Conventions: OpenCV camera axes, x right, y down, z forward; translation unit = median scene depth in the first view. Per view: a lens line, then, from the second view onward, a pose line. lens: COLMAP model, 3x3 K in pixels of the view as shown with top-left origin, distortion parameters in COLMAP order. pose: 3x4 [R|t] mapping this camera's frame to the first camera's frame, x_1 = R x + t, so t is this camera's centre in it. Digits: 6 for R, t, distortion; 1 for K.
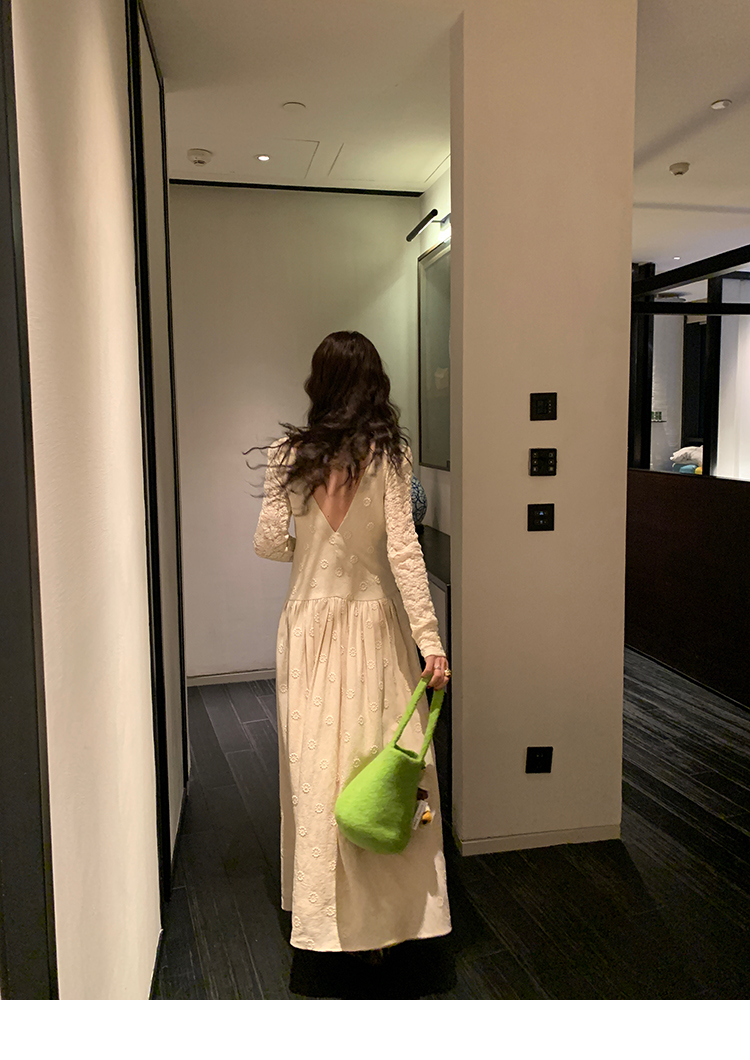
lens RADIAL K [[790.2, 0, 373.5], [0, 790.2, 484.5], [0, 0, 1]] dist [0.001720, -0.002198]
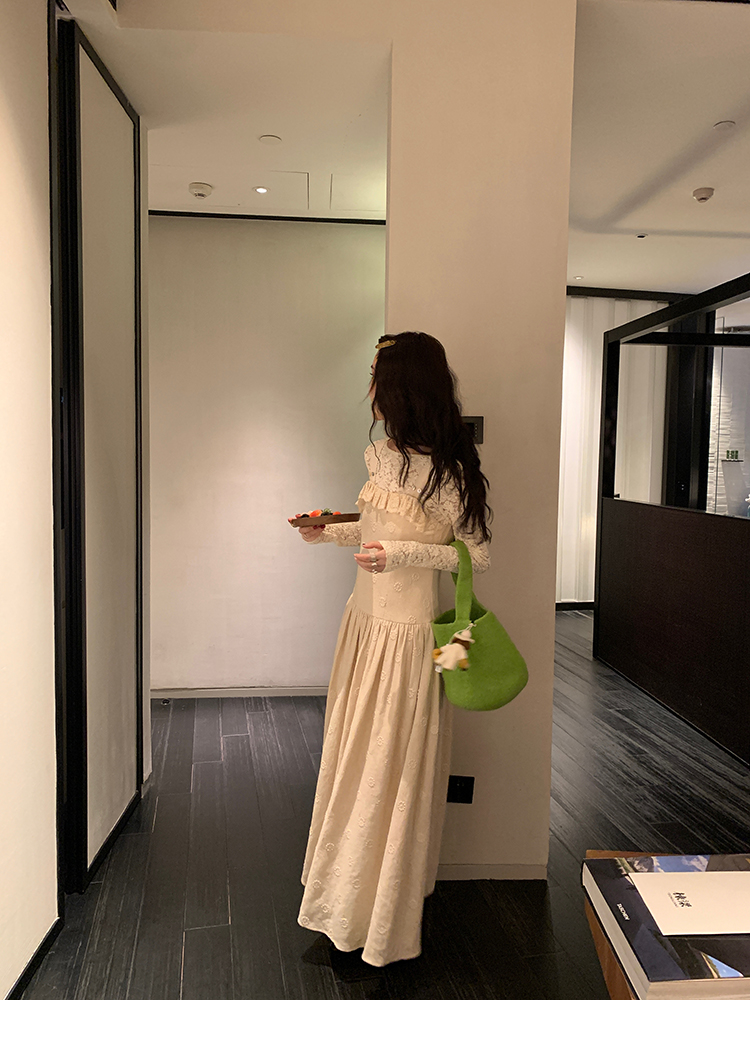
lens RADIAL K [[790.7, 0, 394.5], [0, 790.7, 497.9], [0, 0, 1]] dist [0.001049, 0.001588]
pose [[0.989928, 0.034913, -0.137200, 0.185538], [-0.038867, 0.998900, -0.026243, 0.011919], [0.136133, 0.031312, 0.990196, 0.004926]]
